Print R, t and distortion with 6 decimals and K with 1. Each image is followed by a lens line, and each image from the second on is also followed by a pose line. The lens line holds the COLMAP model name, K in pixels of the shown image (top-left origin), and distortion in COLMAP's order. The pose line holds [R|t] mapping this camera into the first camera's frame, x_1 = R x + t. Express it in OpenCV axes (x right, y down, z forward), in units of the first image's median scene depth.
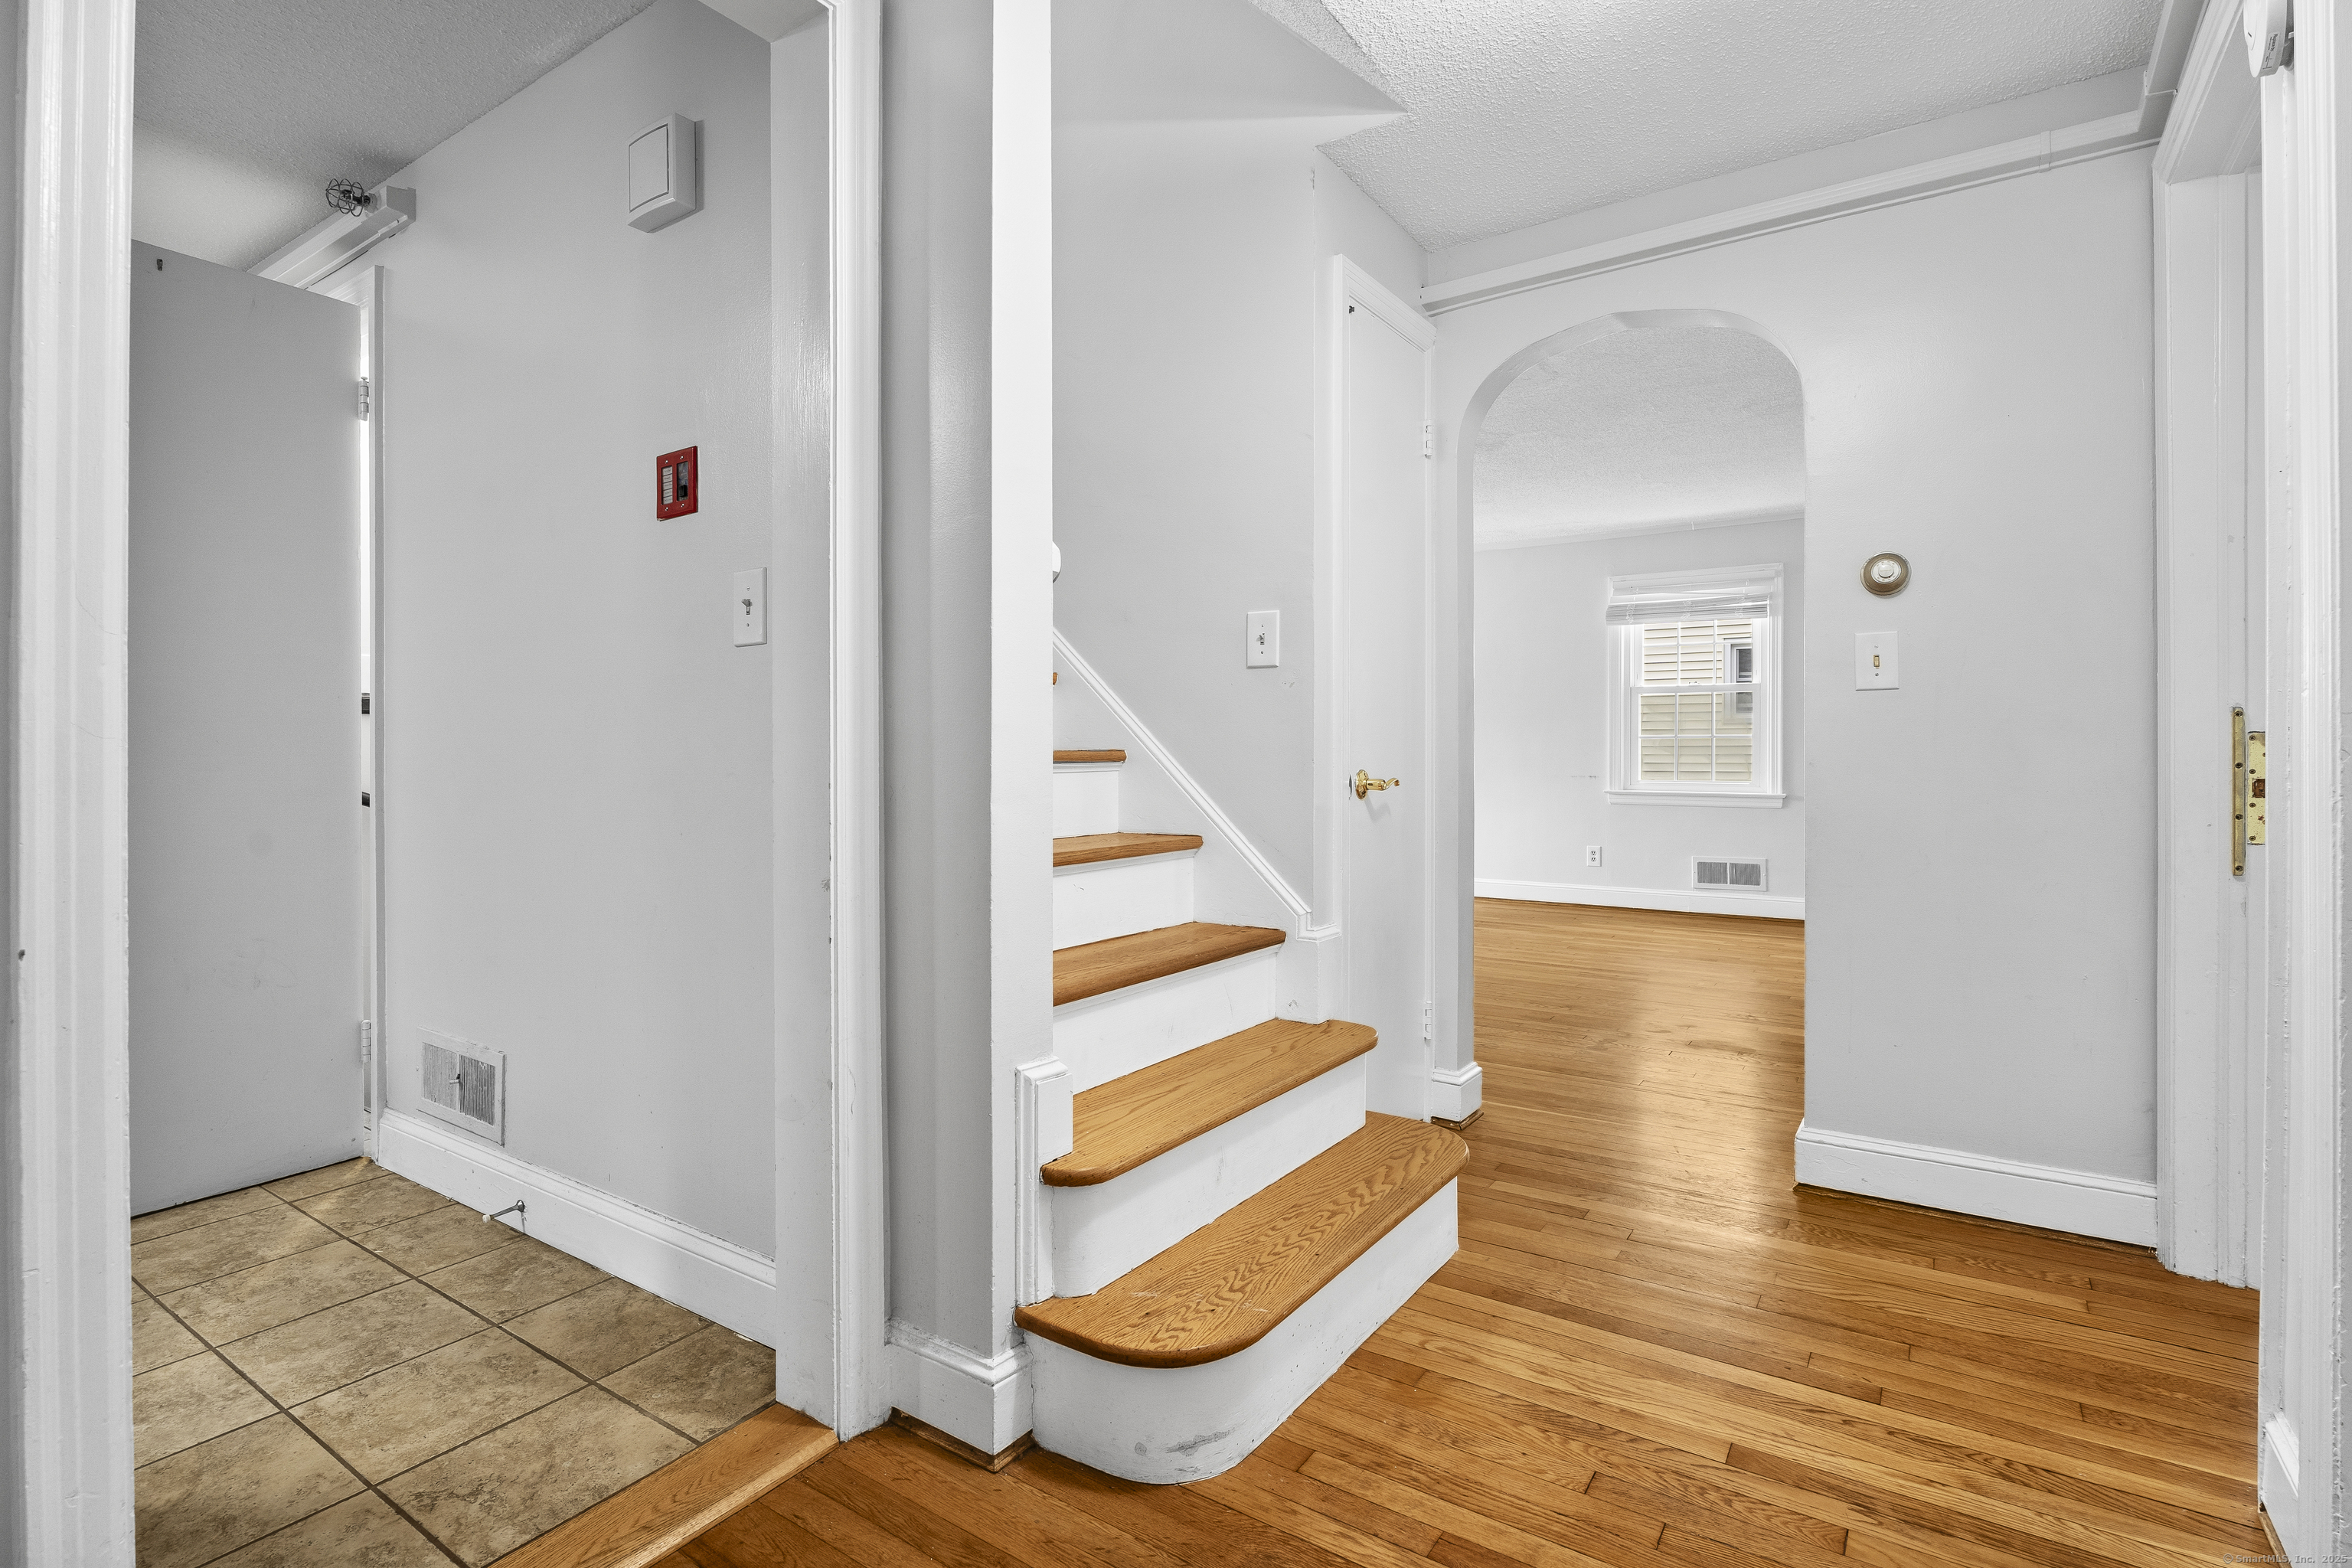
lens RADIAL K [[1135.6, 0, 1167.3], [0, 1135.6, 774.0], [0, 0, 1]] dist [0.000773, 0.000099]
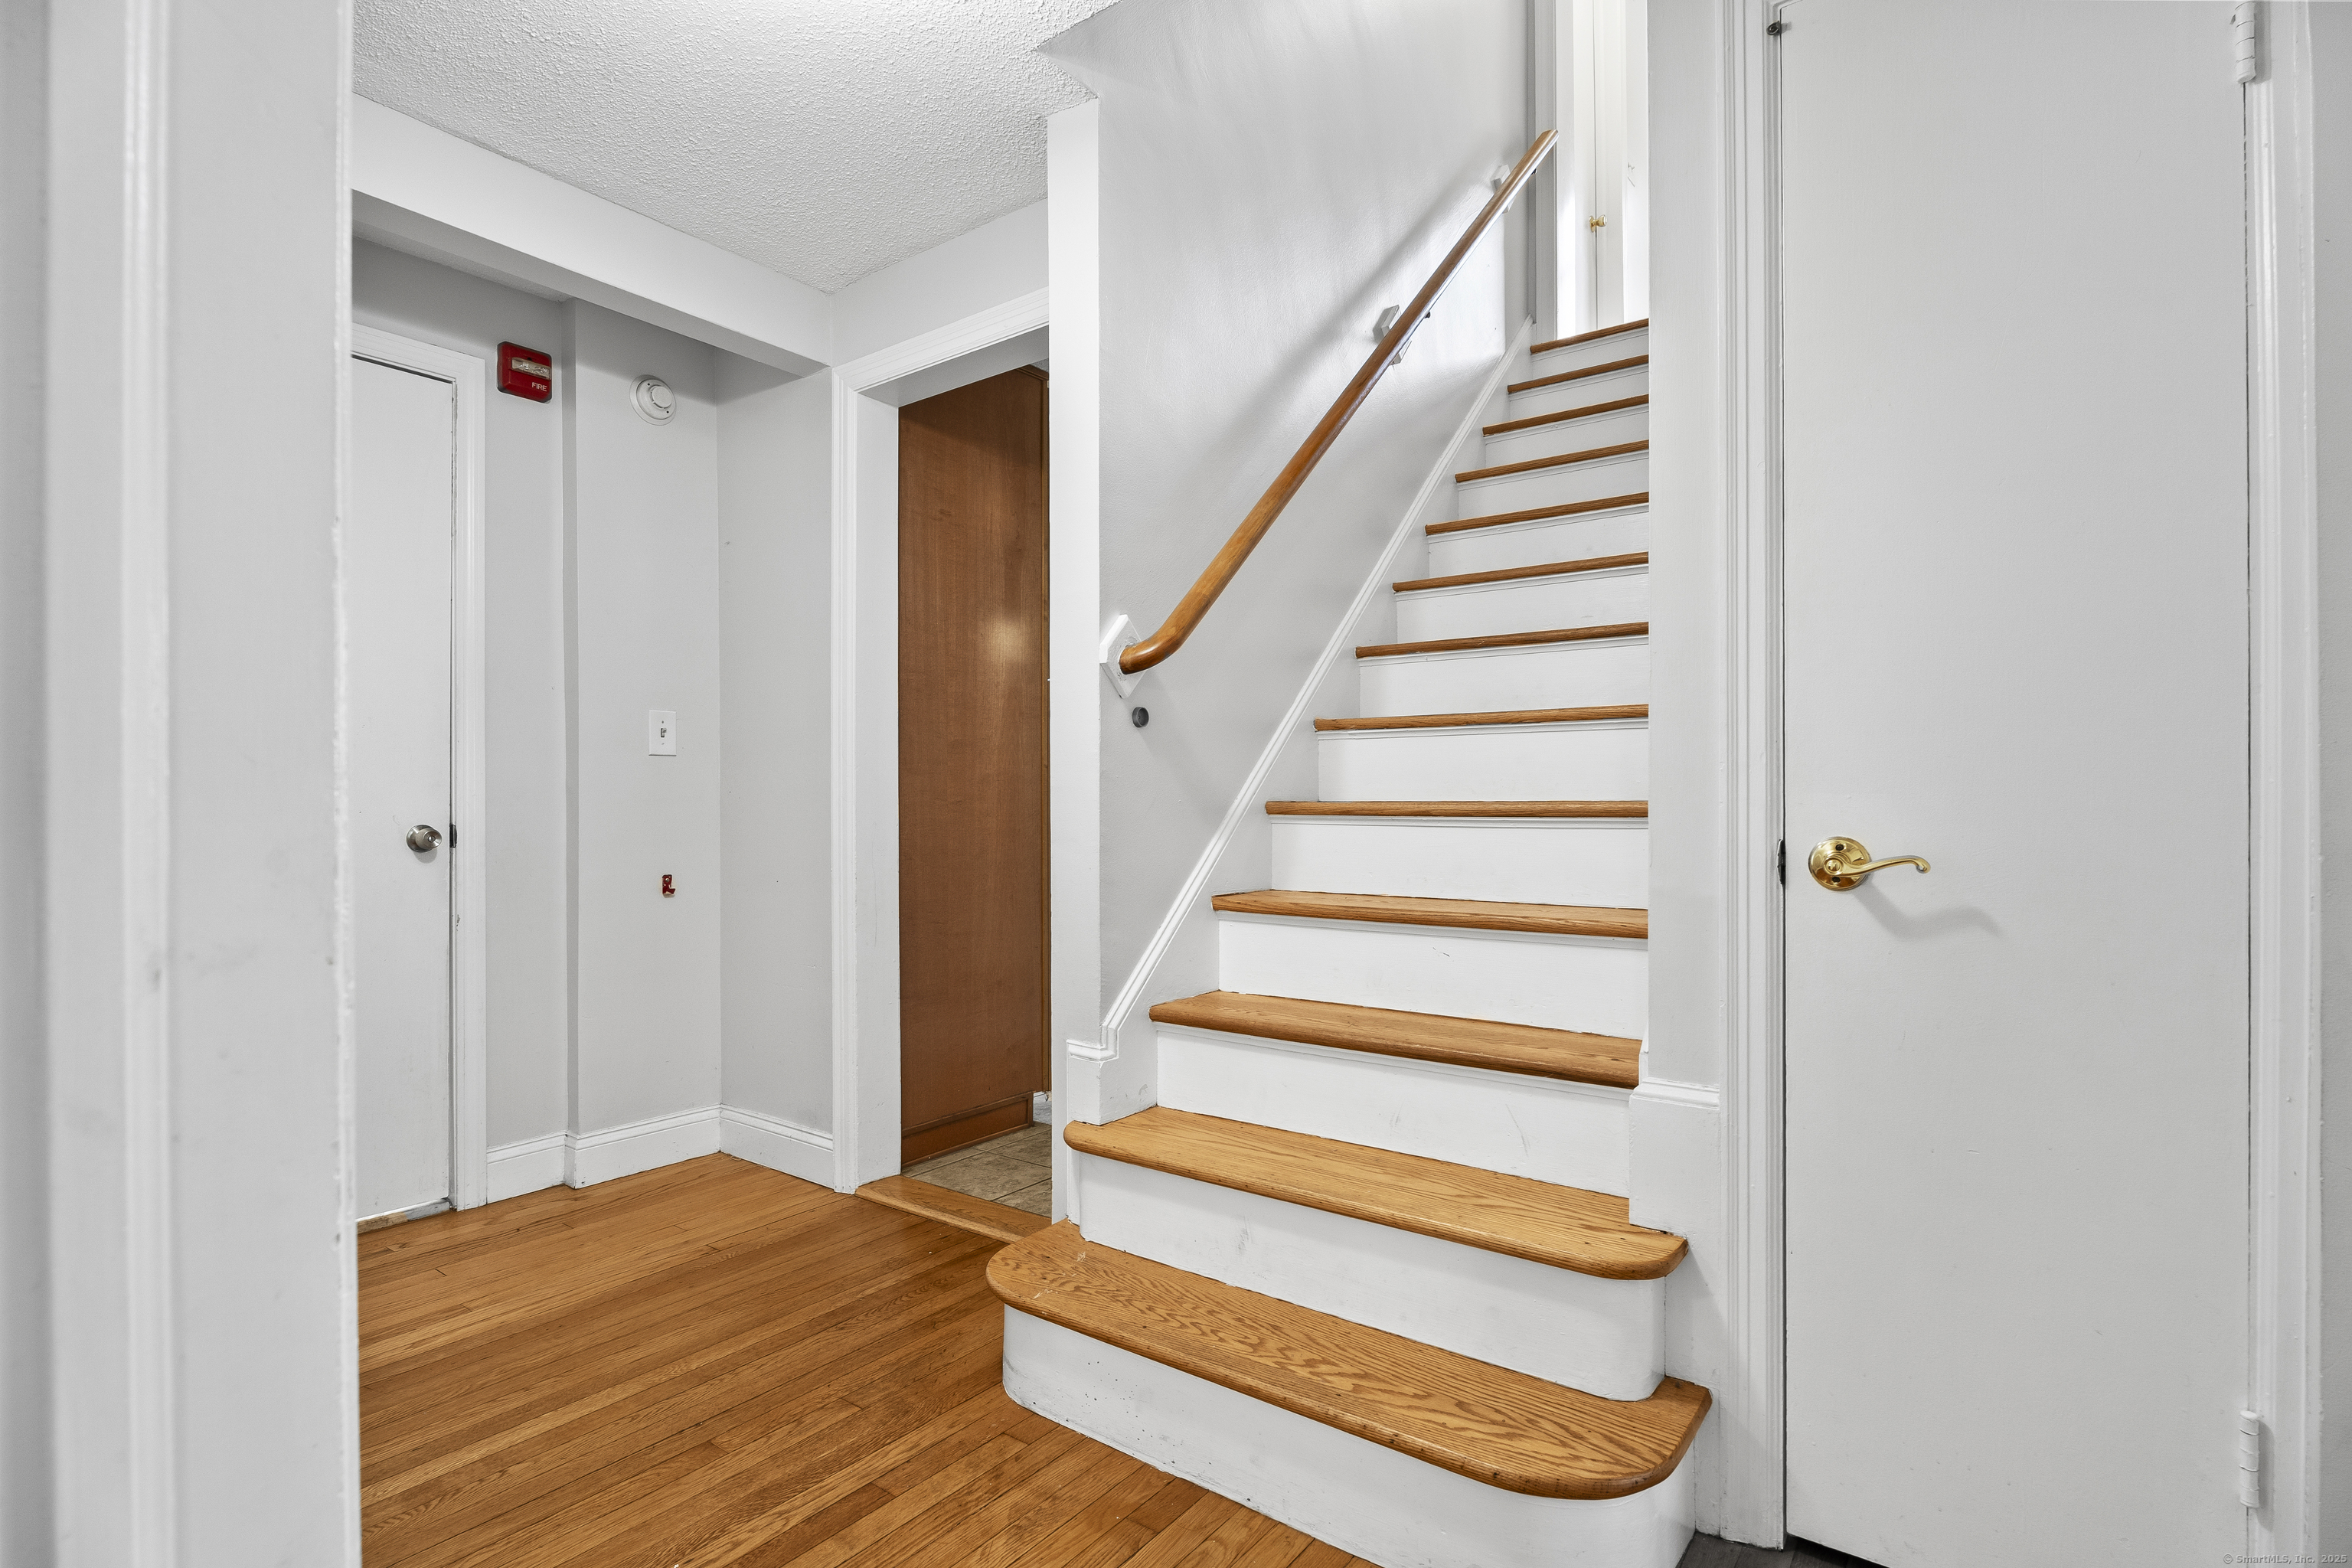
lens RADIAL K [[1135.6, 0, 1168.9], [0, 1135.6, 791.6], [0, 0, 1]] dist [0.000773, 0.000099]
pose [[-0.046456, -0.007629, -0.998891, 1.013121], [-0.002386, 0.999969, -0.007526, -0.026843], [0.998917, 0.002034, -0.046473, 0.973691]]
